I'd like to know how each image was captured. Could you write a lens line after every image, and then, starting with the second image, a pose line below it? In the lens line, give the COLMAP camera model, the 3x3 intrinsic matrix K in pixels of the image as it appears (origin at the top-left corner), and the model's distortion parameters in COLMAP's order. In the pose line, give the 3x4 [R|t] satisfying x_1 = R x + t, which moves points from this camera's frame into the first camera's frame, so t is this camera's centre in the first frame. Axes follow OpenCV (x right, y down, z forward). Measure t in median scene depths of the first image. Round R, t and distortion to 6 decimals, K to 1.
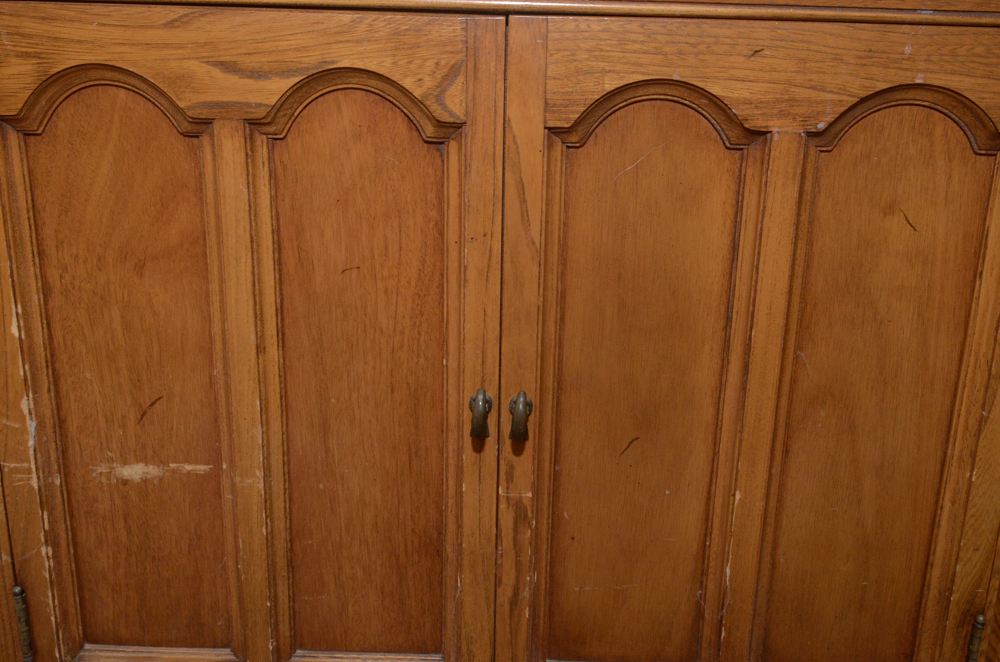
lens RADIAL K [[1267.0, 0, 500.0], [0, 1267.0, 331.0], [0, 0, 1]] dist [-0.013055, 0.029013]
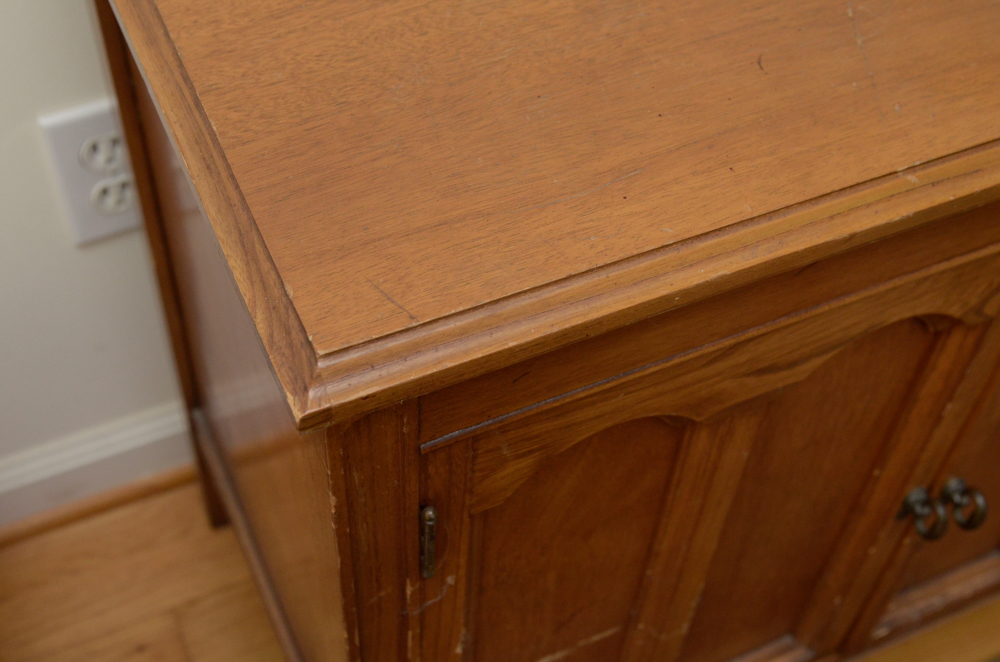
lens RADIAL K [[1444.5, 0, 500.0], [0, 1444.5, 331.0], [0, 0, 1]] dist [-0.011603, 0.161305]
pose [[0.896829, -0.339036, 0.284171, -0.540802], [0.130865, 0.816946, 0.561671, -0.668785], [-0.422579, -0.466535, 0.777028, 0.354571]]
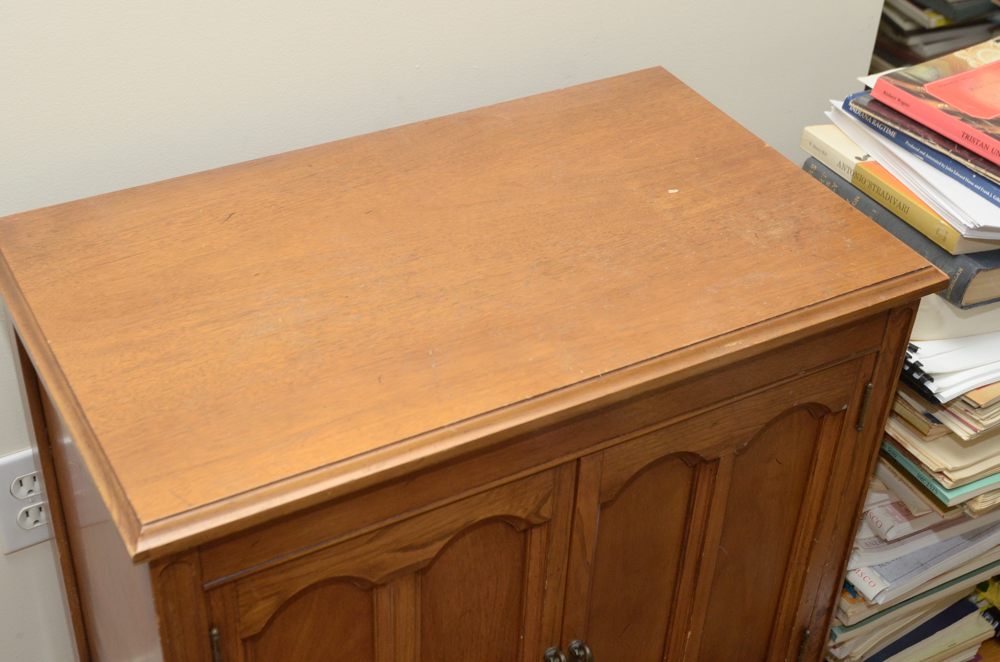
lens RADIAL K [[1444.5, 0, 500.0], [0, 1444.5, 331.0], [0, 0, 1]] dist [-0.011603, 0.161305]
pose [[0.852788, -0.302222, 0.425927, -0.655445], [0.166130, 0.930170, 0.327389, -0.836968], [-0.495129, -0.208435, 0.843447, -0.302110]]
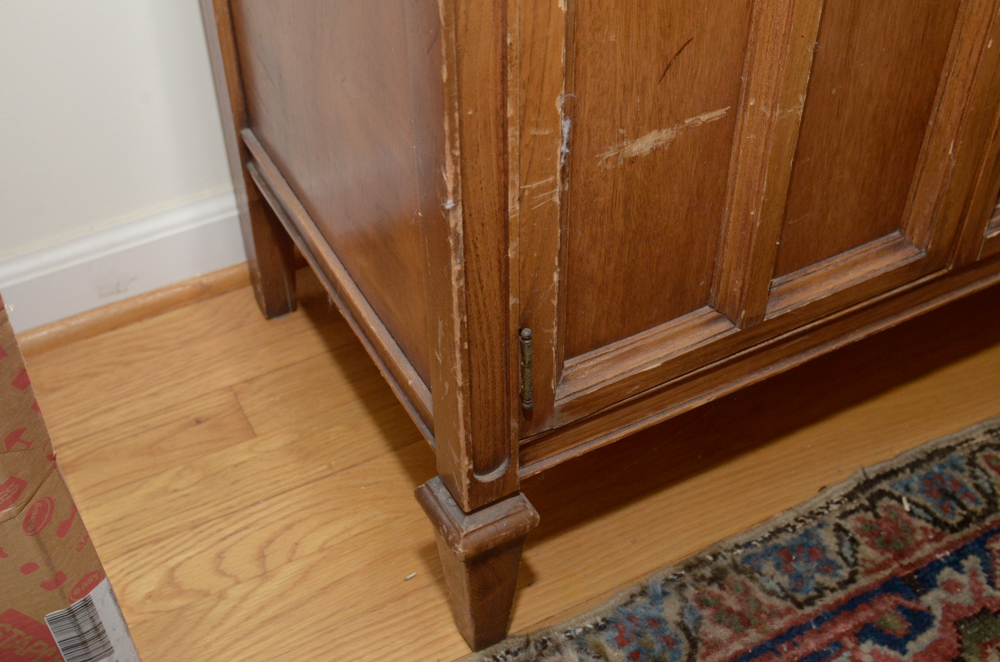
lens RADIAL K [[1267.0, 0, 500.0], [0, 1267.0, 331.0], [0, 0, 1]] dist [-0.013055, 0.029013]
pose [[0.870047, -0.357118, 0.339831, -0.699072], [0.200525, 0.886128, 0.417811, -0.135506], [-0.450342, -0.295371, 0.842584, 0.362588]]
